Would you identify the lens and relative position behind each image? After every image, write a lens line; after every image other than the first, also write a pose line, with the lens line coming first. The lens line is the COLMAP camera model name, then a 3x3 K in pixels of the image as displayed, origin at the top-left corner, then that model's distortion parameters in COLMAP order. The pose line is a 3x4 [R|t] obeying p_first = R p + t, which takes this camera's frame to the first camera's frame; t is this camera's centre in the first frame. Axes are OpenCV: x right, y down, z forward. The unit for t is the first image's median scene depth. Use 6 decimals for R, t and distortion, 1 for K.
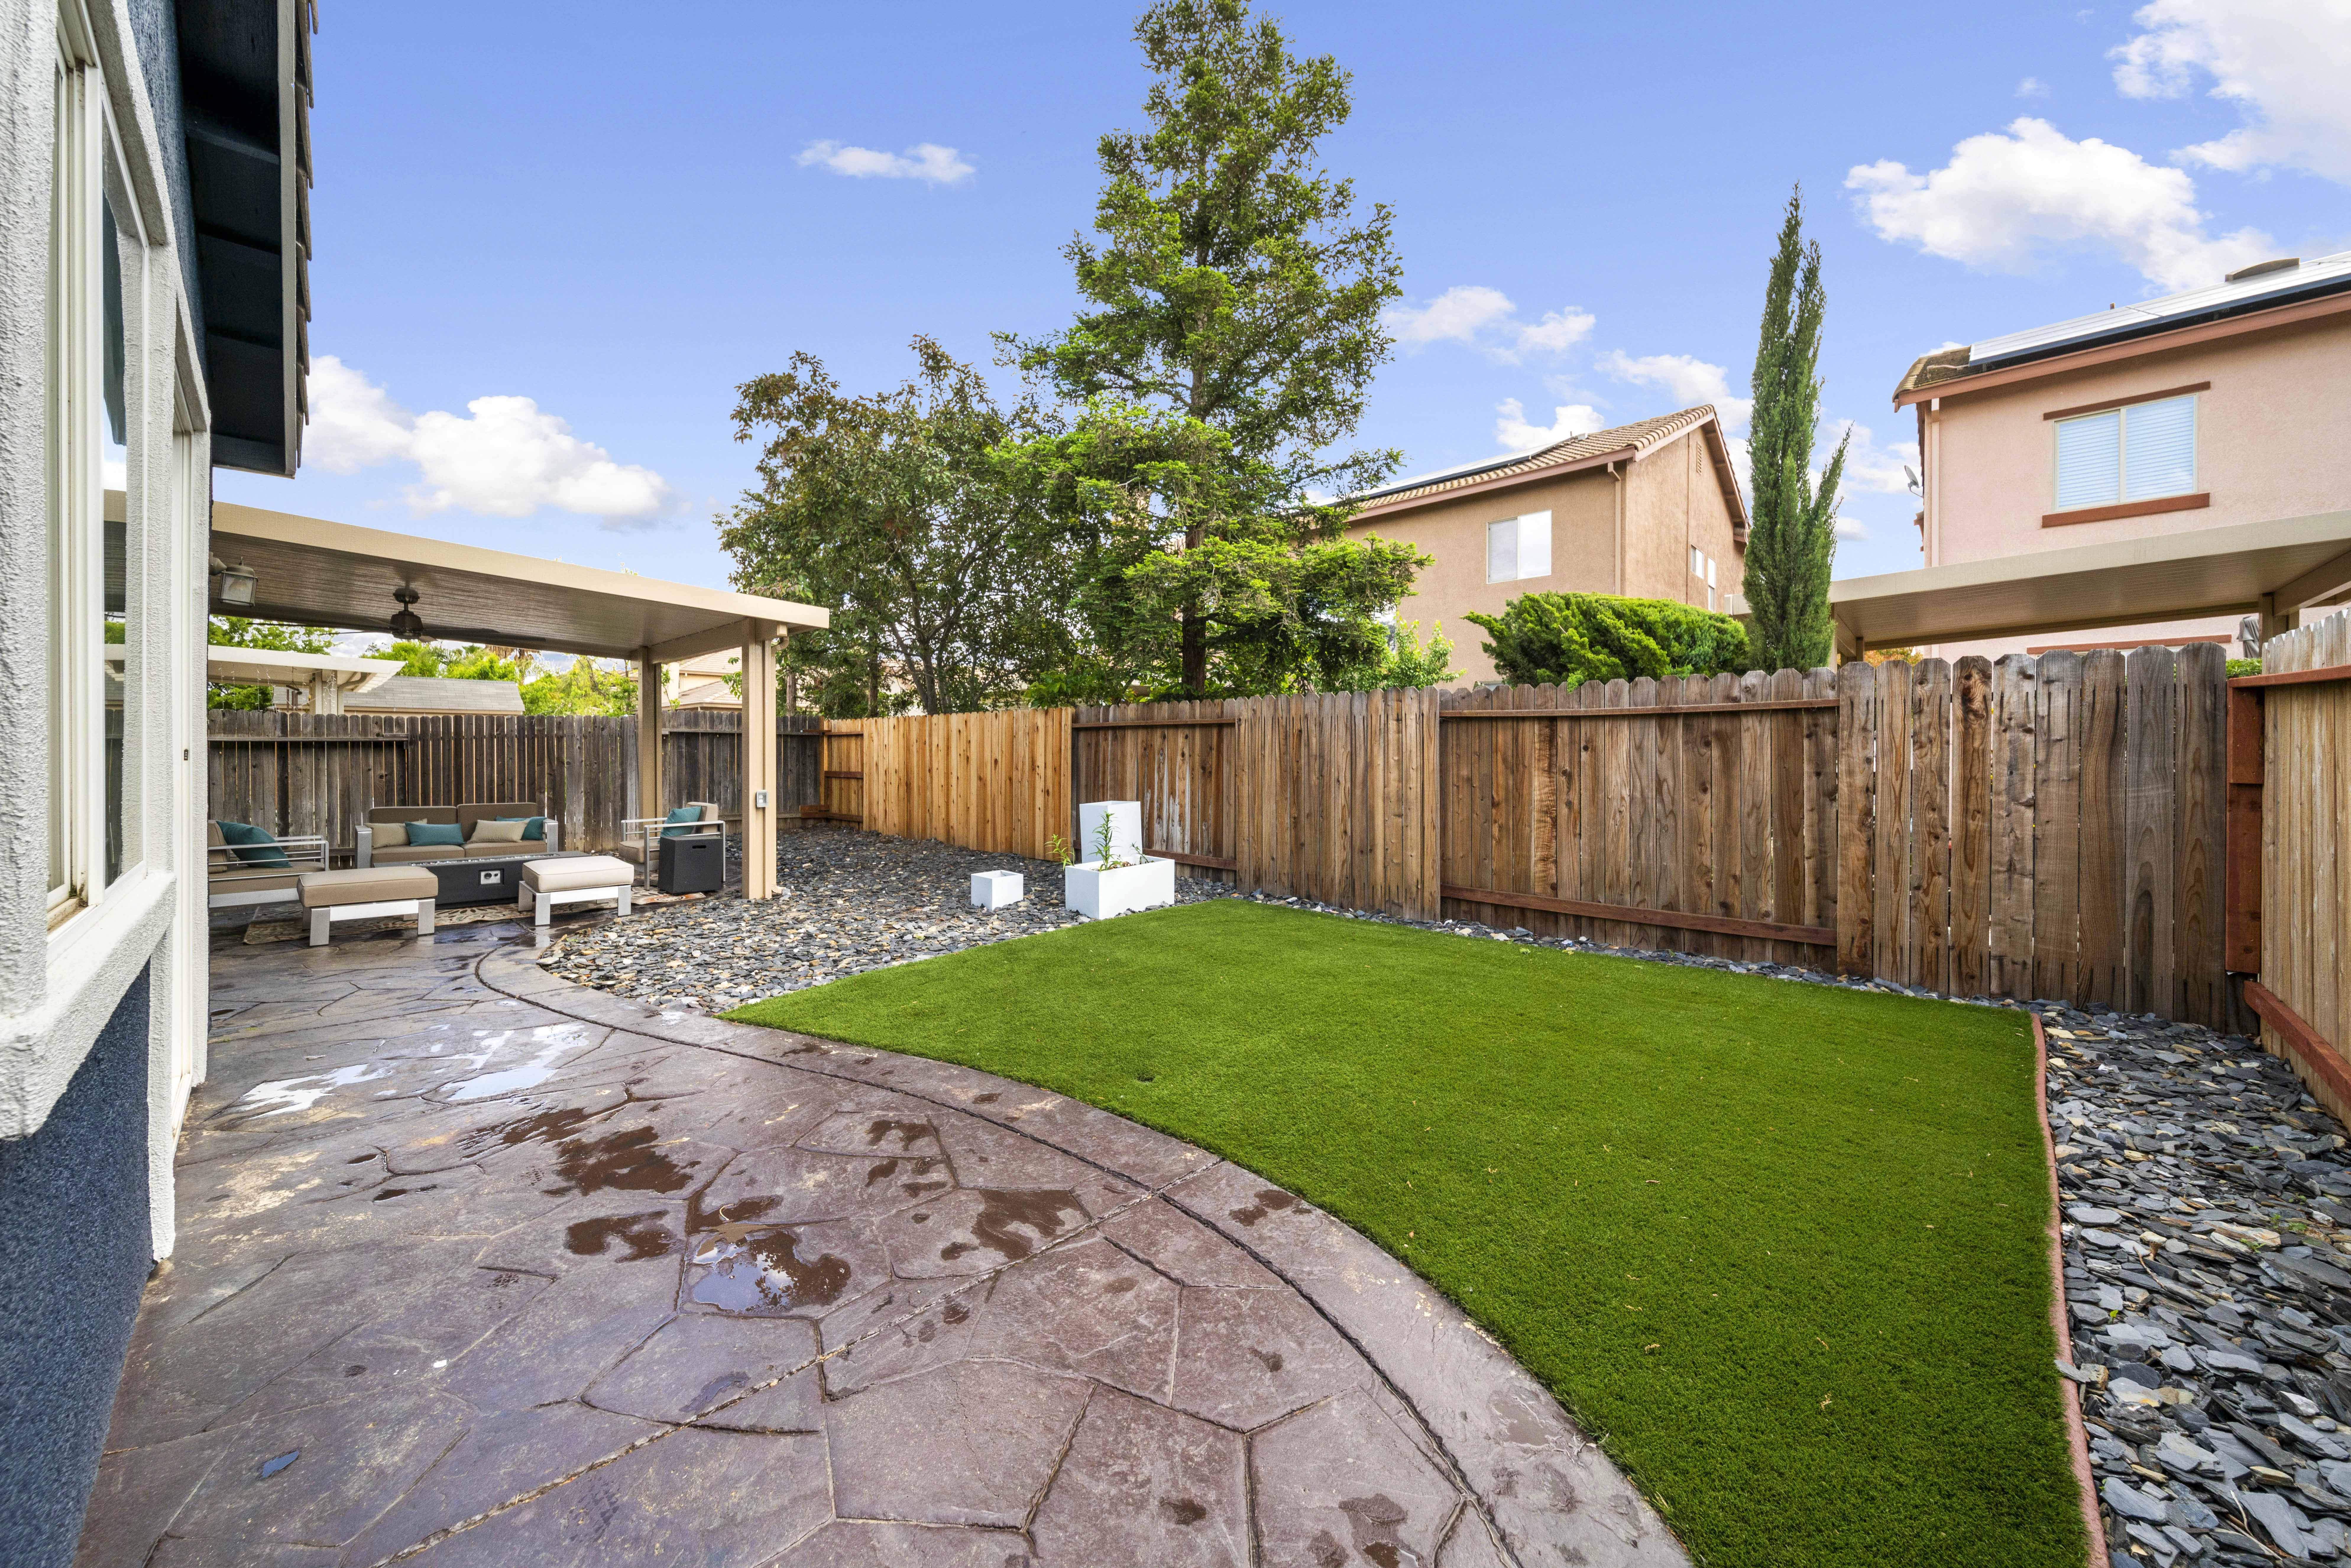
lens RADIAL K [[830.2, 0, 1178.5], [0, 830.2, 754.1], [0, 0, 1]] dist [0.008659, -0.000639]
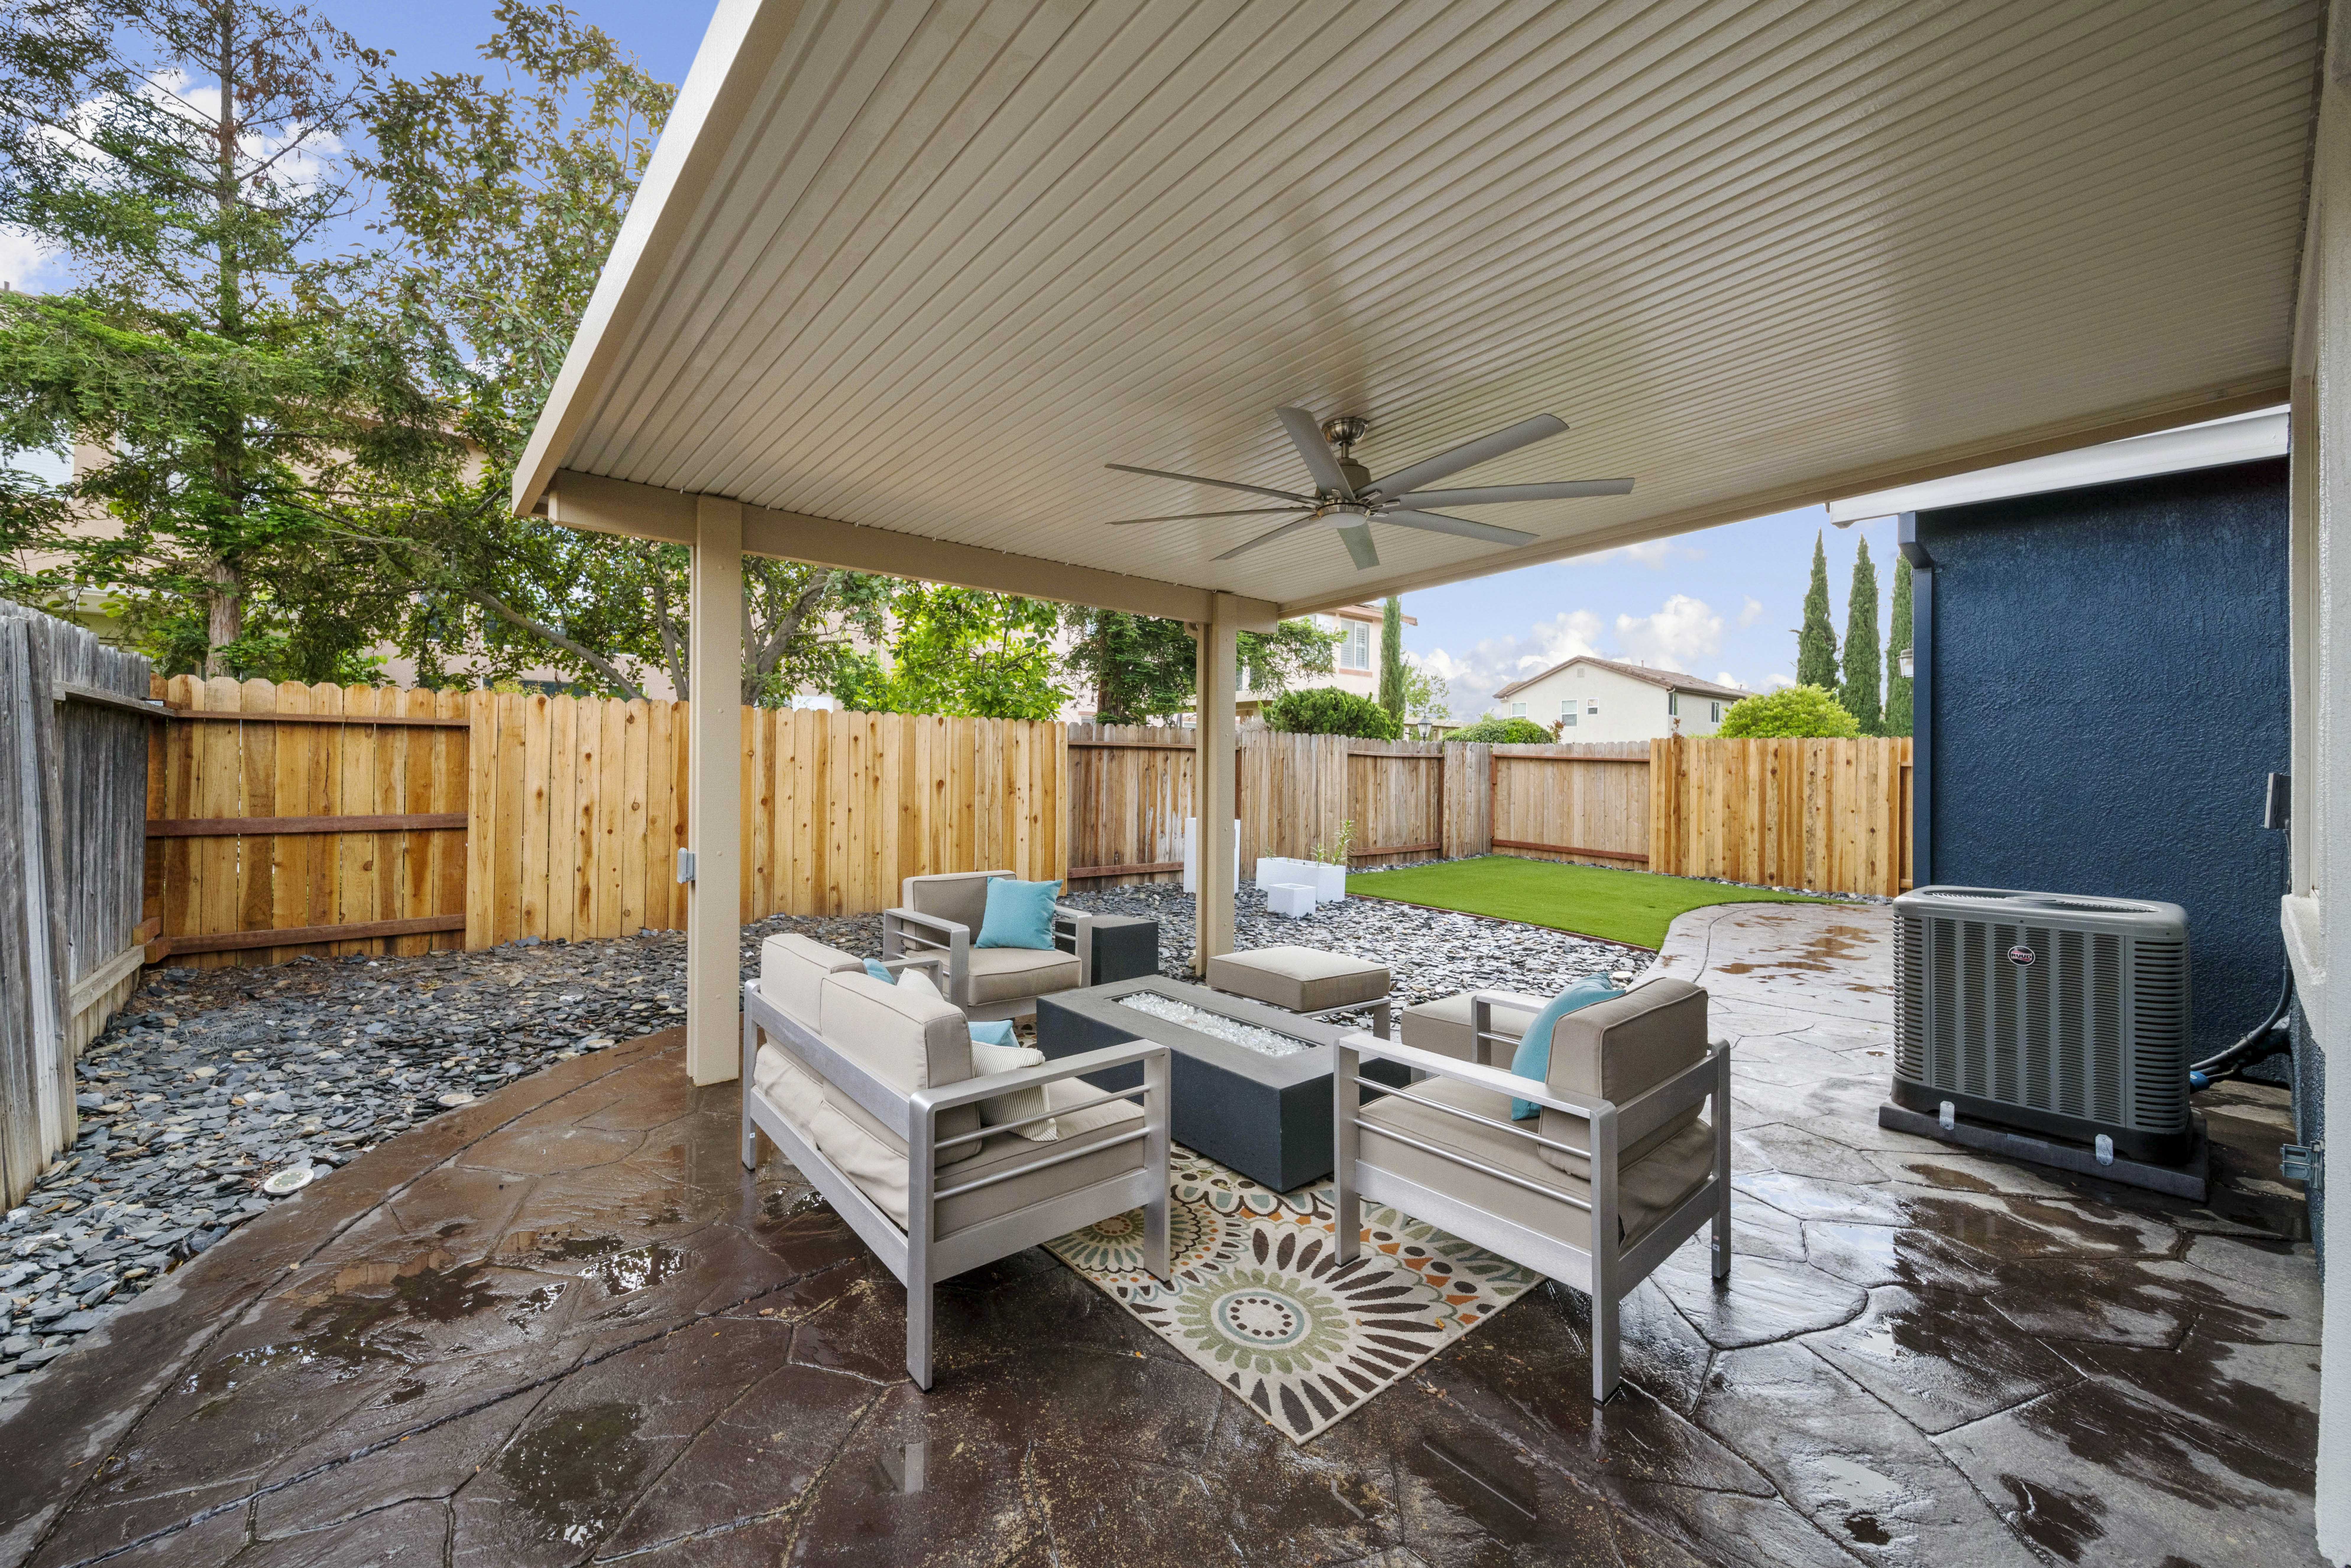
lens RADIAL K [[877.3, 0, 1129.3], [0, 877.3, 766.6], [0, 0, 1]] dist [0.003215, 0.000062]
pose [[0.145782, 0.004693, 0.989306, -1.668110], [-0.006642, 0.999971, -0.003765, -0.007454], [-0.989294, -0.006022, 0.145809, 1.254163]]
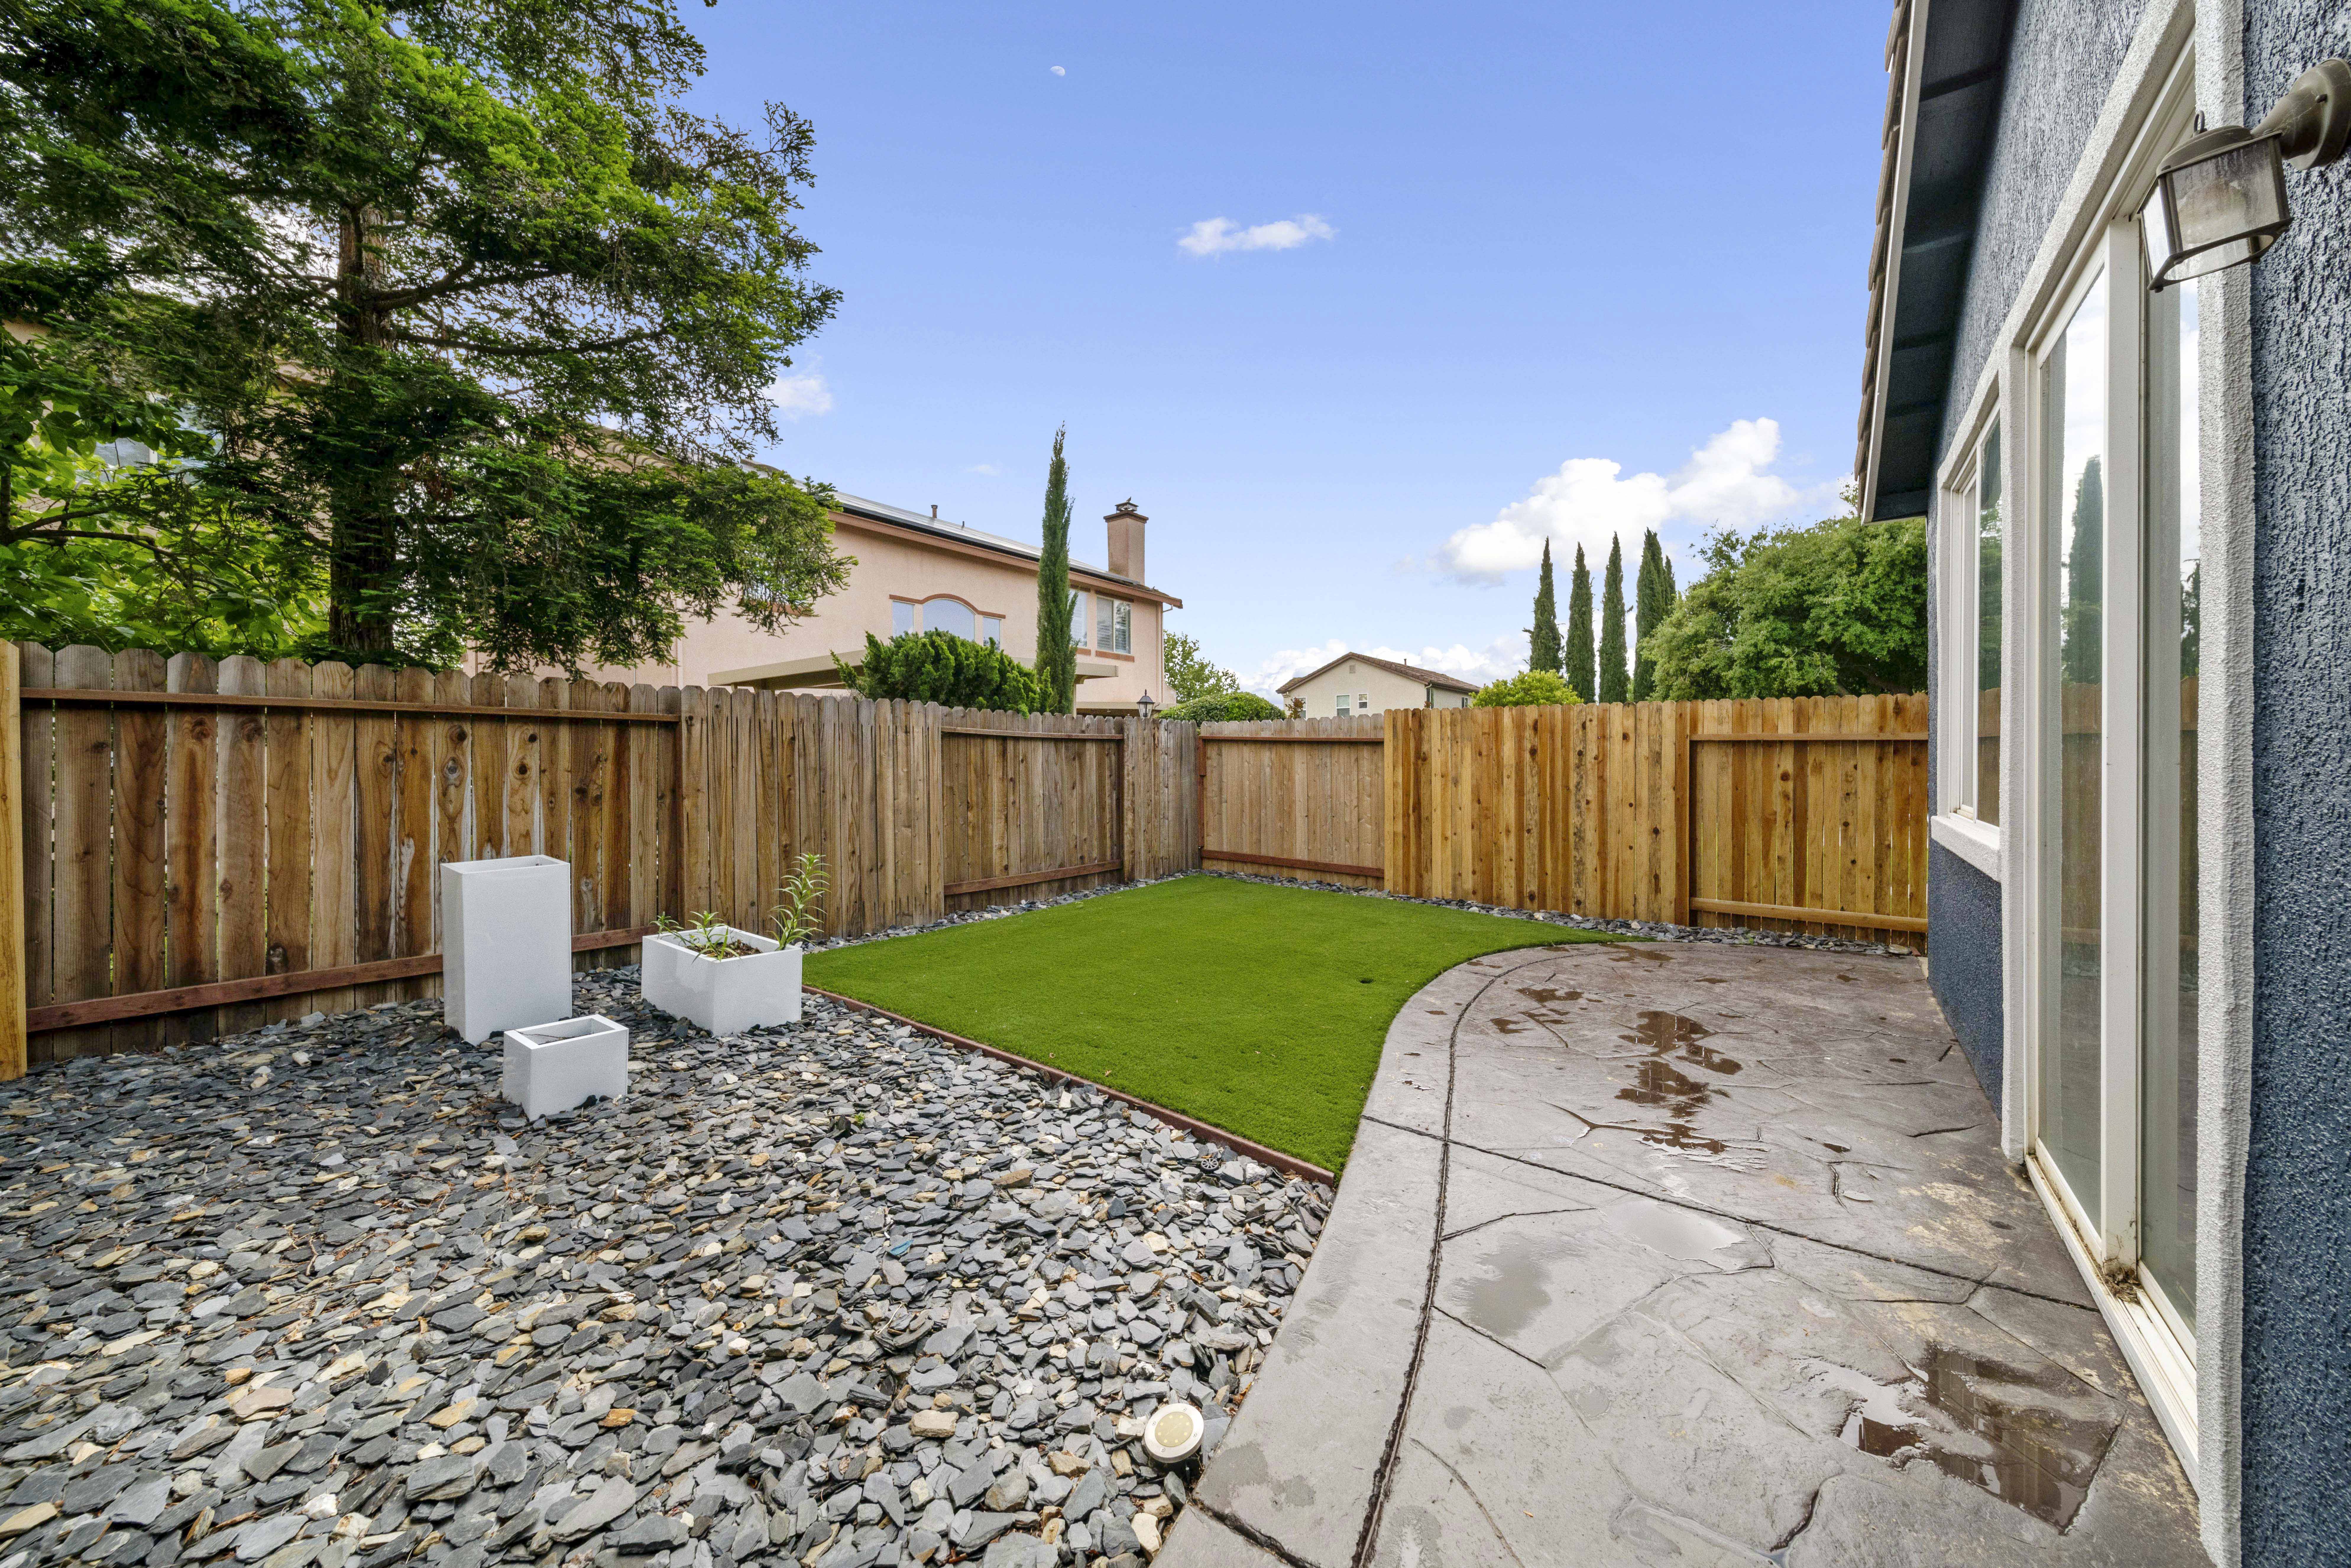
lens RADIAL K [[830.2, 0, 1168.7], [0, 830.2, 767.4], [0, 0, 1]] dist [0.008659, -0.000639]
pose [[-0.098440, -0.000529, 0.995143, -0.846300], [0.009327, 0.999955, 0.001454, 0.003985], [-0.995099, 0.009425, -0.098430, 0.859147]]
